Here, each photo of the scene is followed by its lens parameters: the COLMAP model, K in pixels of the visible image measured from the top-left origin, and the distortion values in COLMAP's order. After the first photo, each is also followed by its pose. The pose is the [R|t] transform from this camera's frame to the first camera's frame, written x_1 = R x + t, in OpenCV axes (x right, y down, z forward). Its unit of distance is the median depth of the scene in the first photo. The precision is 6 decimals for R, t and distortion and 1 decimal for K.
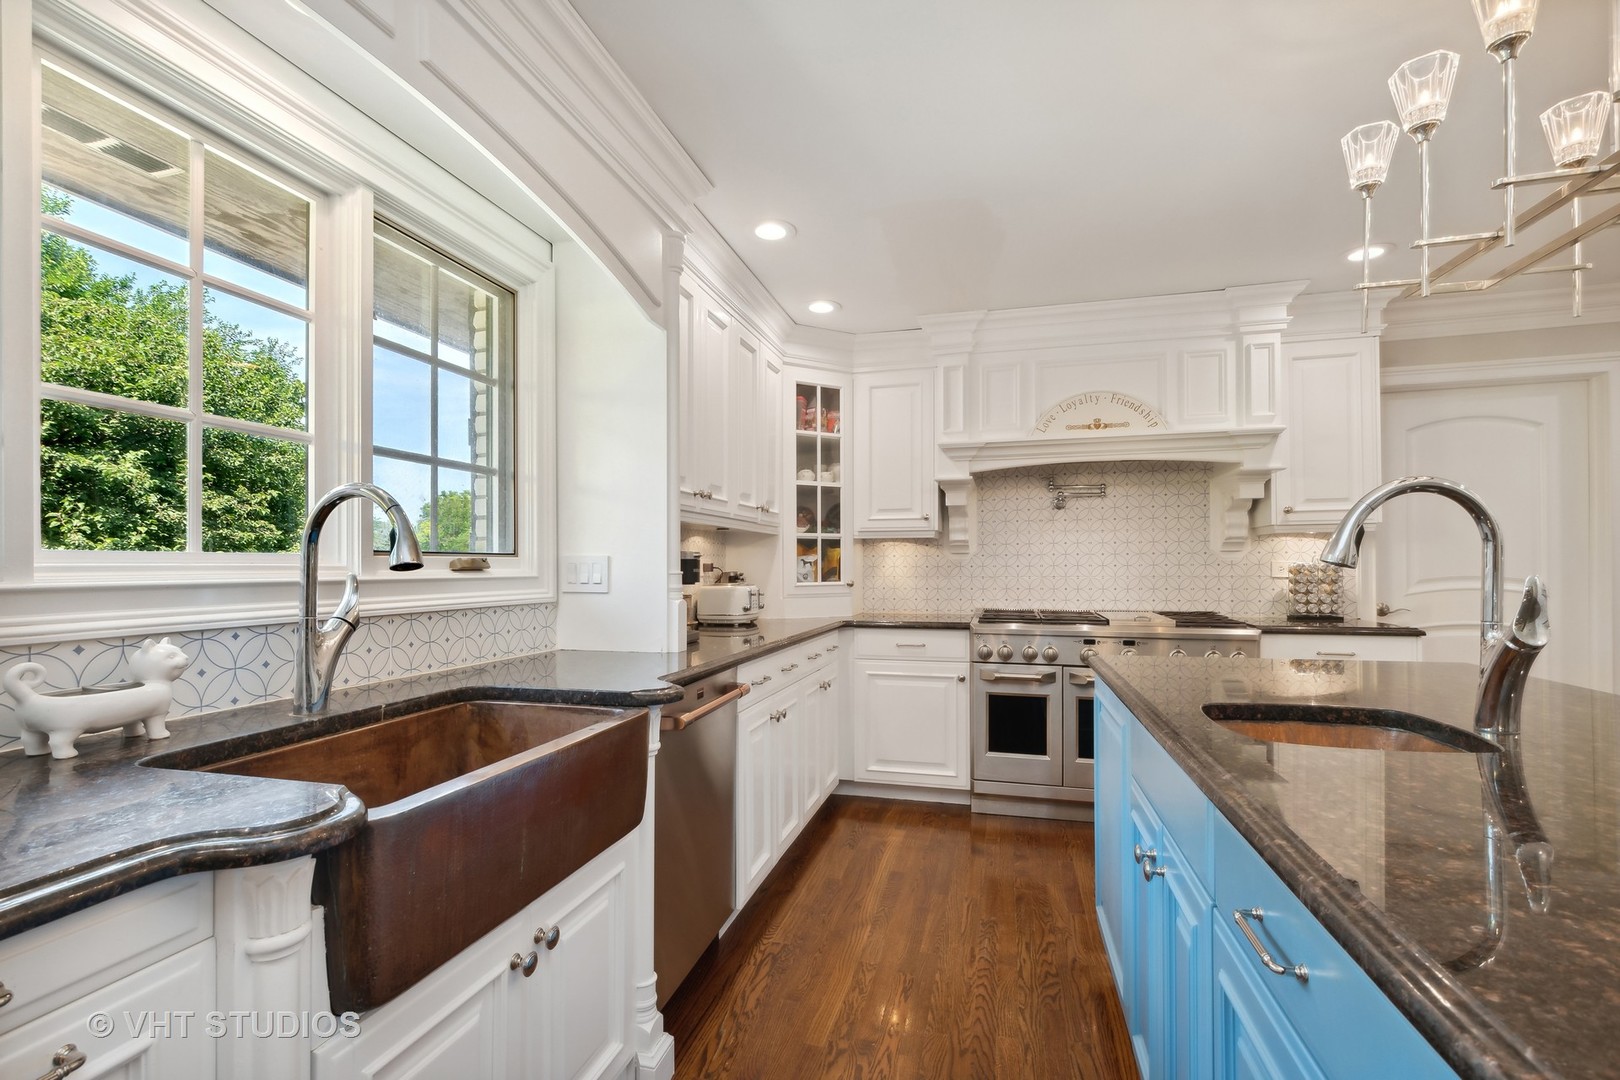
lens RADIAL K [[740.0, 0, 796.7], [0, 740.0, 555.8], [0, 0, 1]] dist [0.000092, 0.000138]
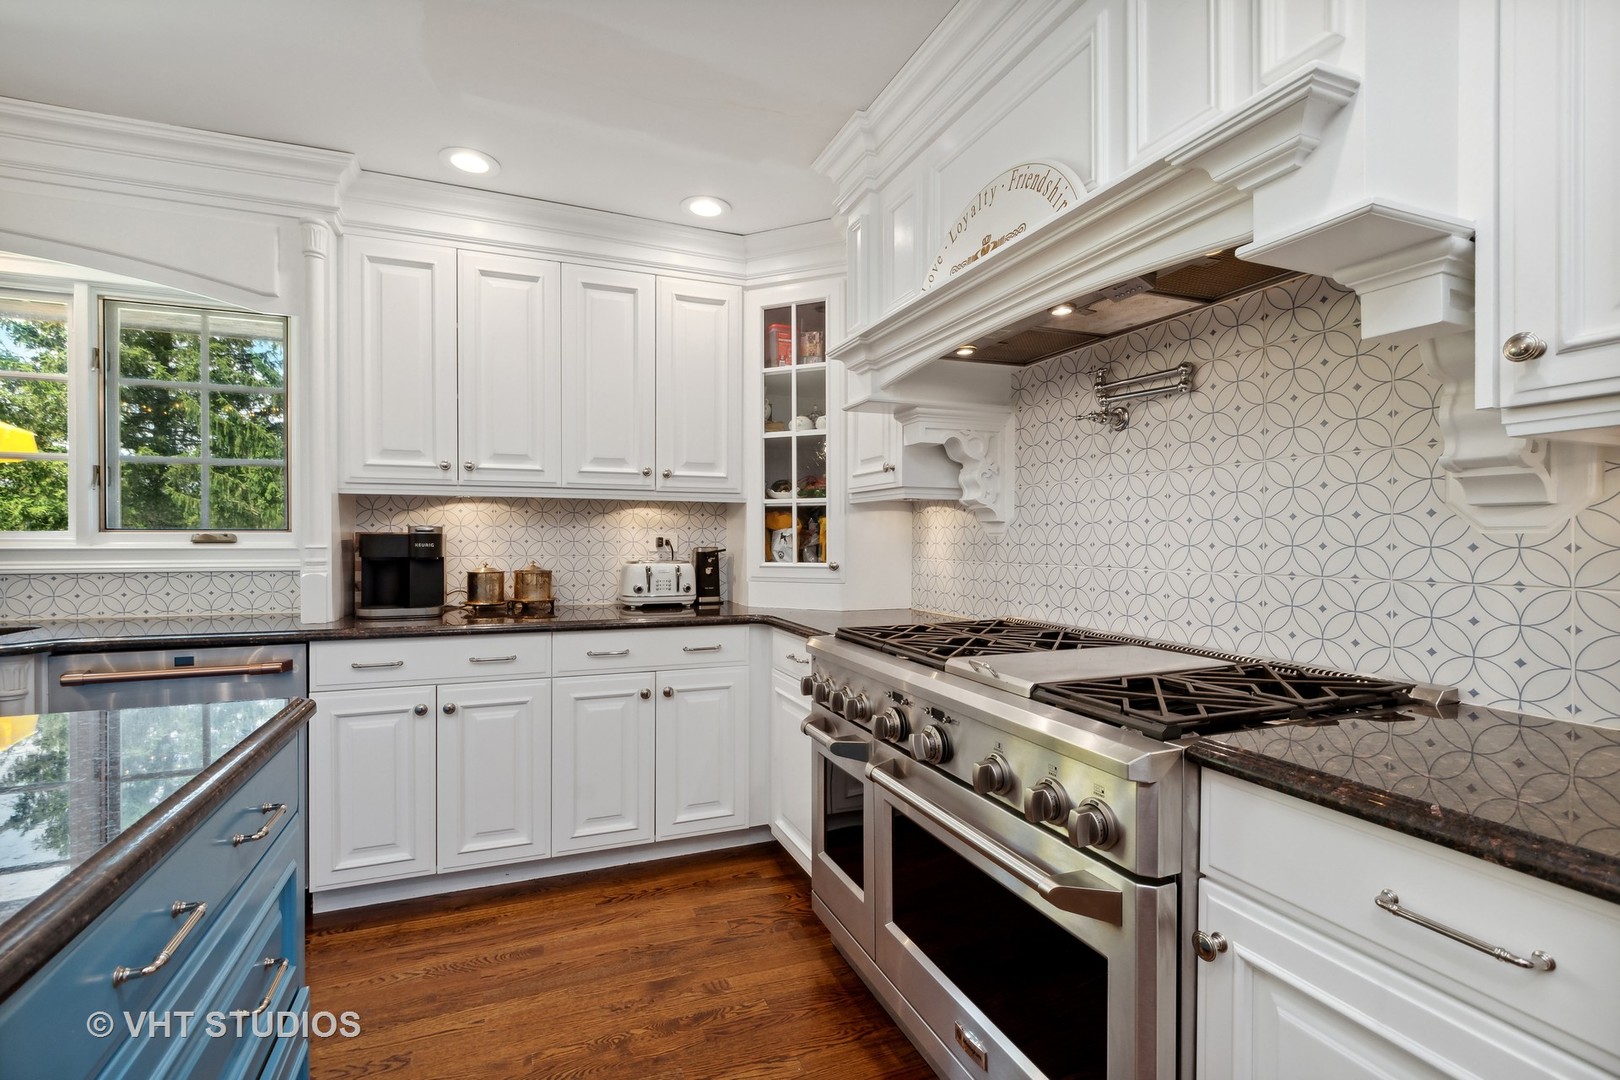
lens RADIAL K [[740.0, 0, 800.5], [0, 740.0, 534.9], [0, 0, 1]] dist [0.000092, 0.000138]
pose [[0.597861, 0.000097, -0.801600, 0.649511], [-0.009652, 0.999928, -0.007078, 0.012628], [0.801541, 0.011969, 0.597819, 0.557944]]
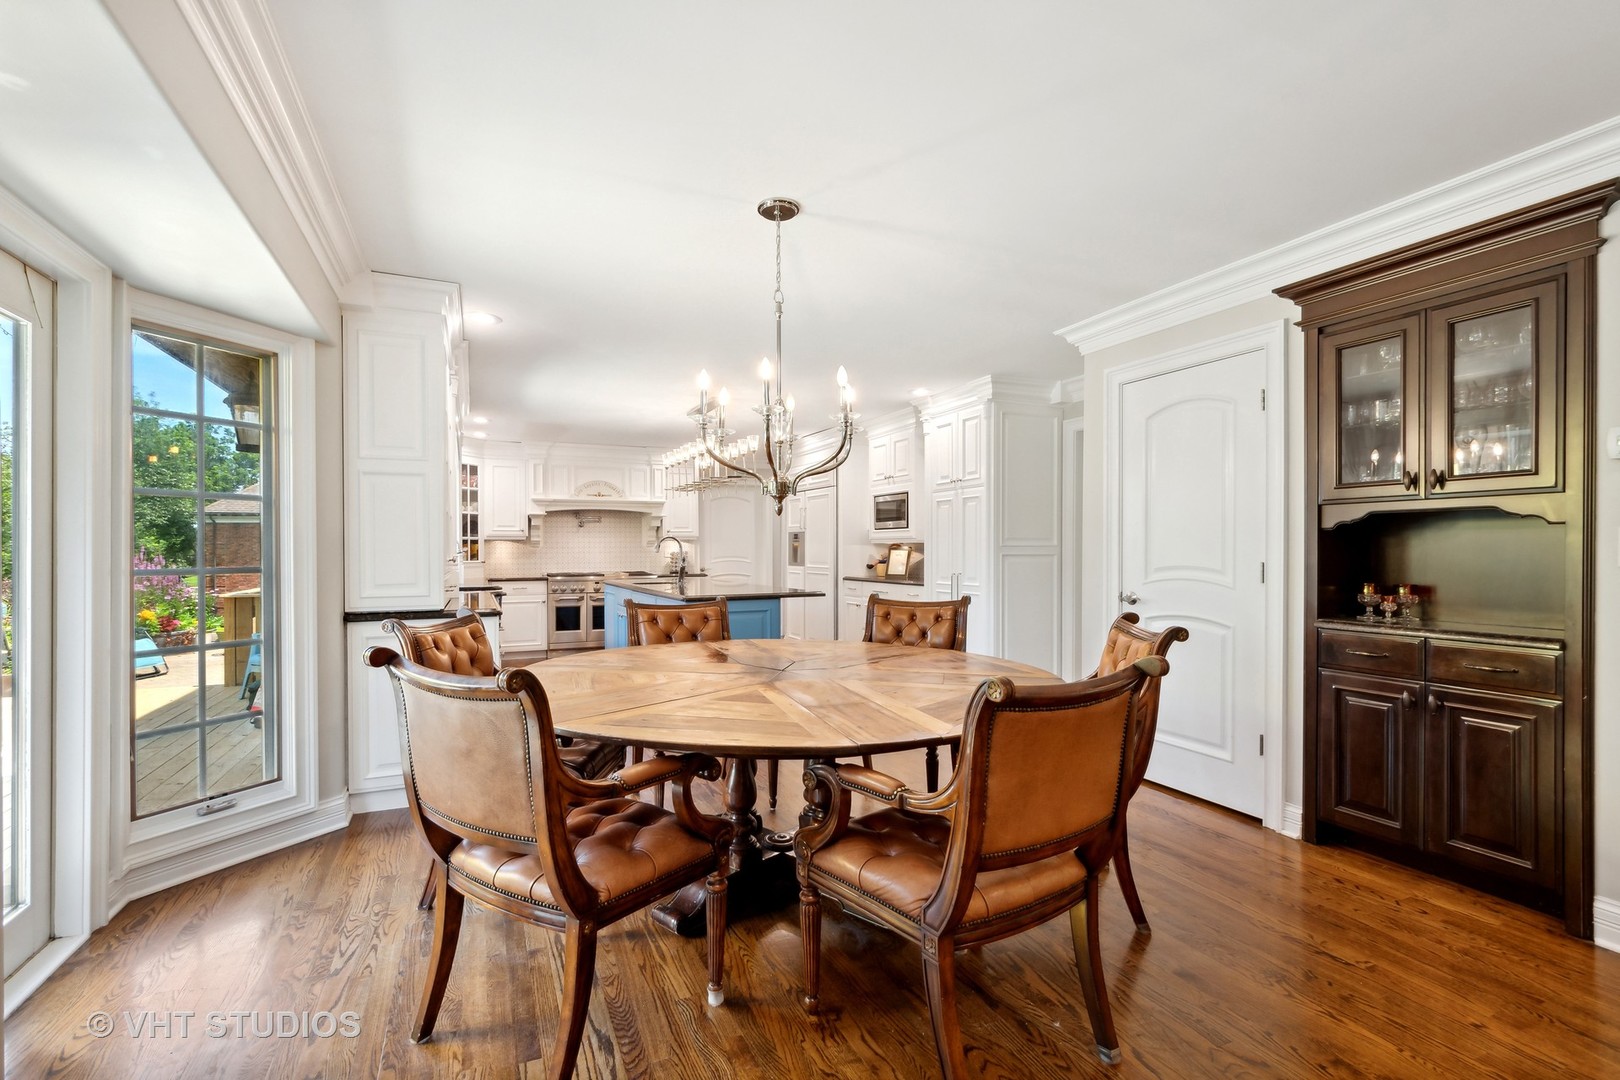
lens RADIAL K [[740.0, 0, 804.2], [0, 740.0, 555.2], [0, 0, 1]] dist [0.000092, 0.000138]
pose [[0.750690, 0.002484, 0.660650, -0.629066], [-0.006604, 0.999971, 0.003745, 0.006996], [-0.660622, -0.007174, 0.750684, -1.153334]]
